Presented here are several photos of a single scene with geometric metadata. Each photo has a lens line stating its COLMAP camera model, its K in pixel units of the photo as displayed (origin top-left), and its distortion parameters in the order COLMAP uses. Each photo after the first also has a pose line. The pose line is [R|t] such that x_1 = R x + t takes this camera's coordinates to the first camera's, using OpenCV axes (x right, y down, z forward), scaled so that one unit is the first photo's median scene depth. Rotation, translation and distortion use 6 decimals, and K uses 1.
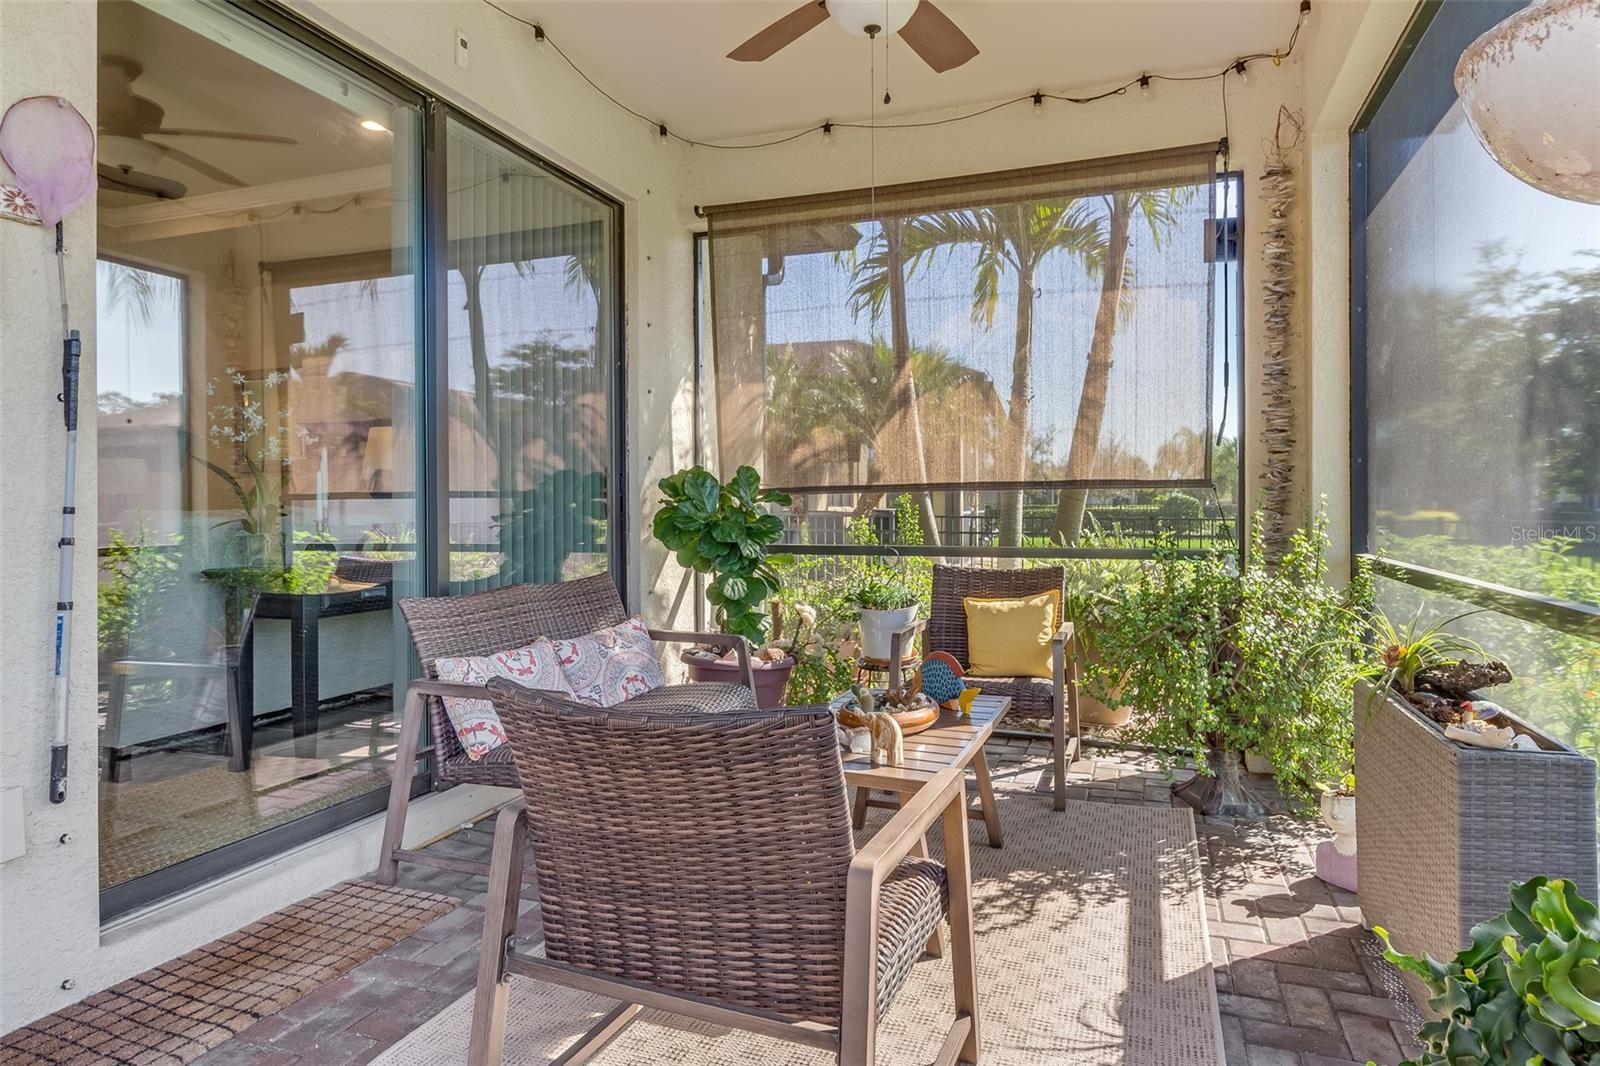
lens RADIAL K [[929.0, 0, 801.4], [0, 929.0, 517.8], [0, 0, 1]] dist [0.008738, -0.001444]
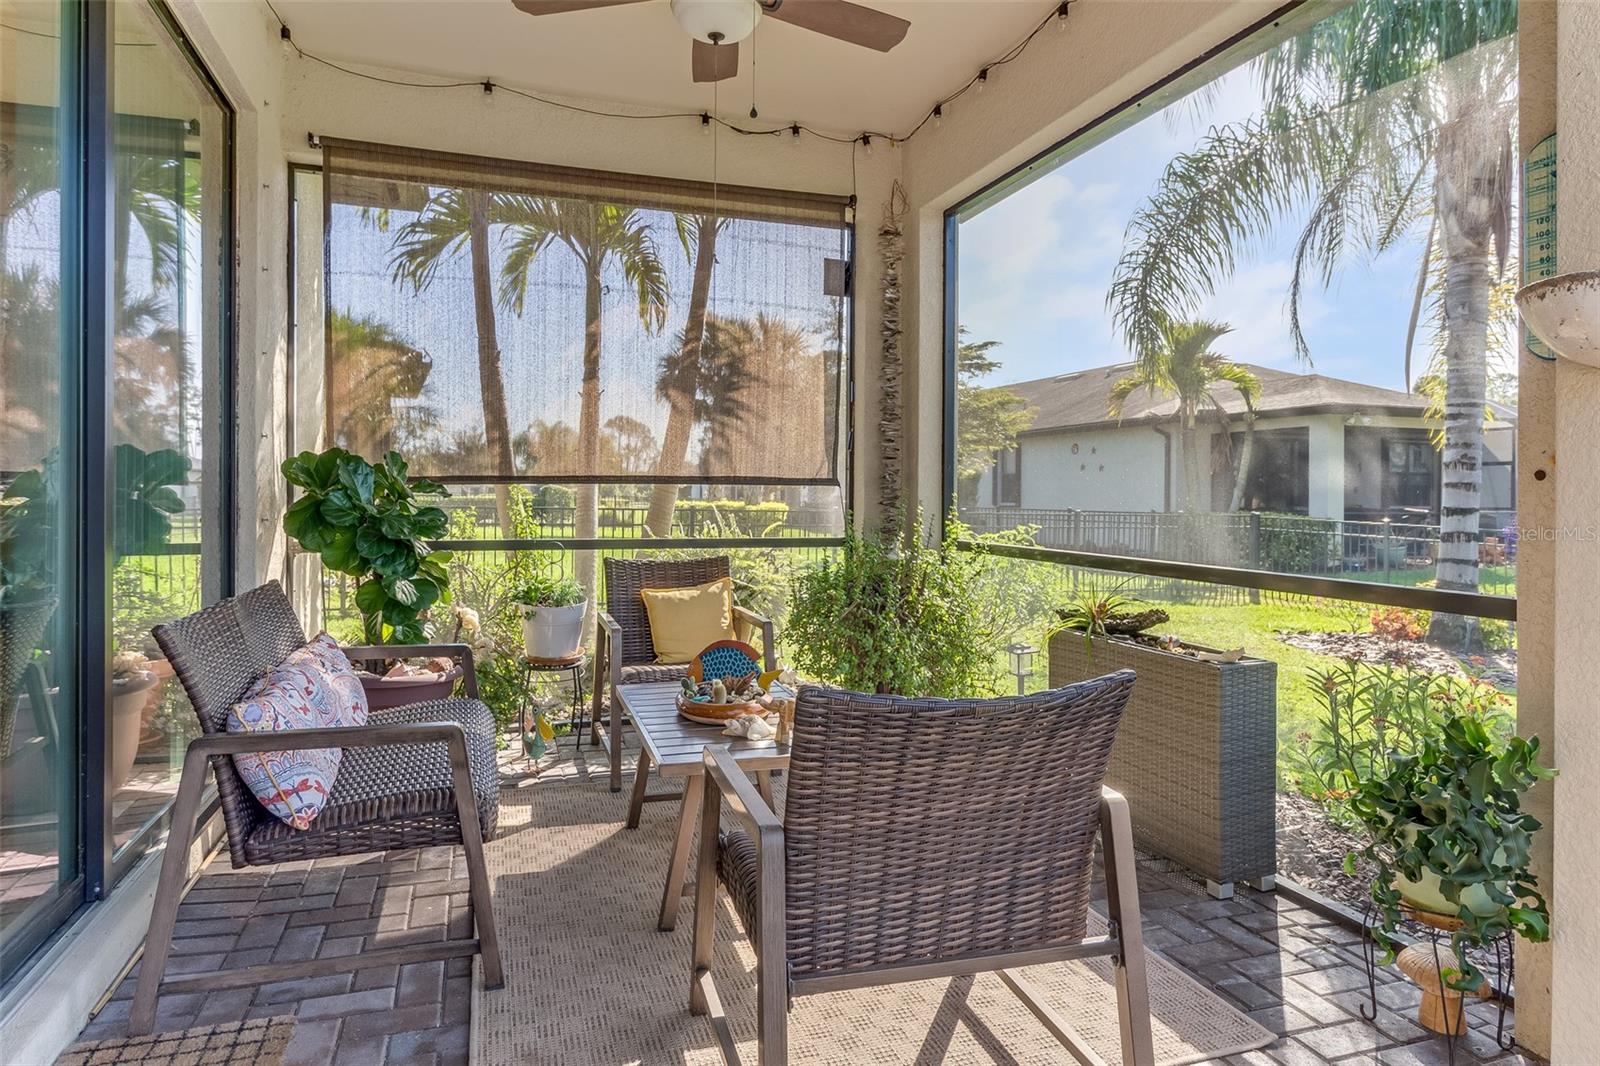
lens RADIAL K [[945.5, 0, 766.8], [0, 945.5, 501.6], [0, 0, 1]] dist [-0.001794, -0.001004]
pose [[0.787142, 0.006686, 0.616735, -0.347198], [-0.004407, 0.999977, -0.005216, -0.004904], [-0.616756, 0.001388, 0.787153, 0.098588]]
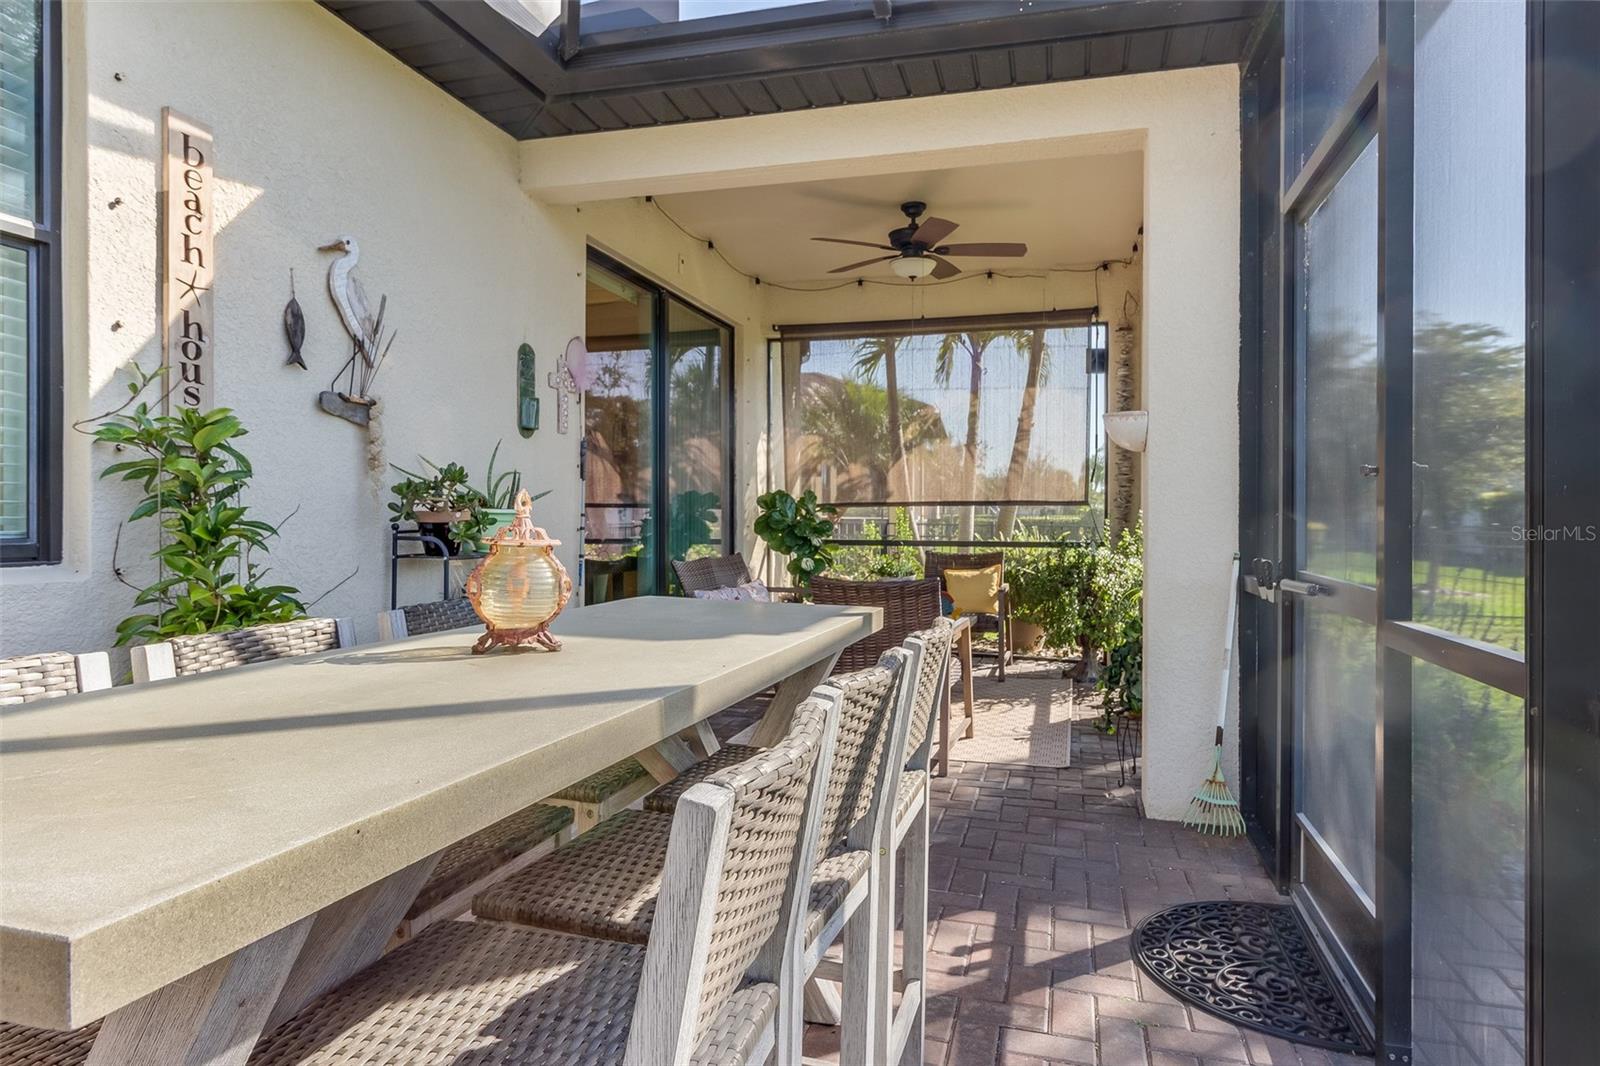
lens RADIAL K [[953.1, 0, 766.1], [0, 953.1, 520.8], [0, 0, 1]] dist [0.021261, 0.000044]
pose [[0.999087, 0.006864, 0.042178, -0.215904], [-0.006642, 0.999963, -0.005408, 0.008312], [-0.042214, 0.005123, 0.999095, -0.695742]]
